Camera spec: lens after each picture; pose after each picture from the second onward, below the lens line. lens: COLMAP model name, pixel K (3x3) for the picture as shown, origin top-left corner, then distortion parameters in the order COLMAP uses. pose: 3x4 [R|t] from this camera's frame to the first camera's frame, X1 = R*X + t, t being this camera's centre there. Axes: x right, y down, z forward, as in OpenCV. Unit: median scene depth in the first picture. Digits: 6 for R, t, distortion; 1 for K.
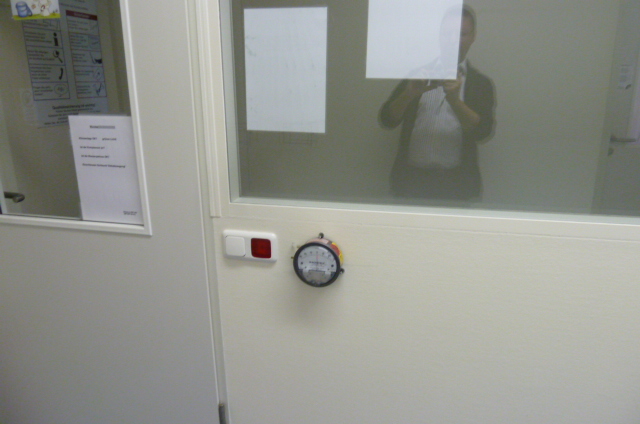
lens RADIAL K [[458.0, 0, 319.8], [0, 458.0, 211.1], [0, 0, 1]] dist [-0.042712, 0.000663]
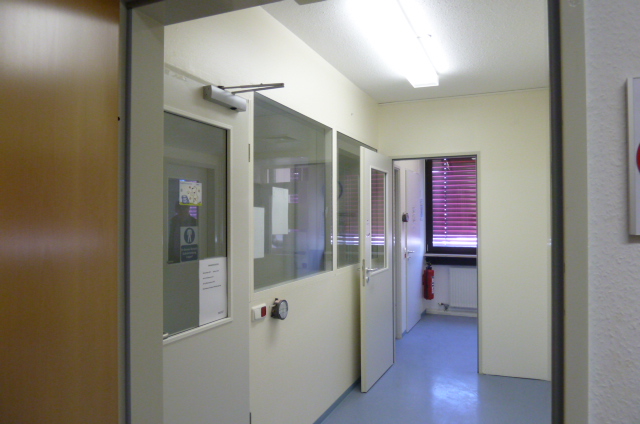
lens RADIAL K [[458.0, 0, 320.2], [0, 458.0, 213.0], [0, 0, 1]] dist [-0.042712, 0.000663]
pose [[0.187729, 0.009095, 0.982179, -2.155327], [0.284840, 0.956483, -0.063300, -0.146494], [-0.940013, 0.291647, 0.176969, 0.230748]]
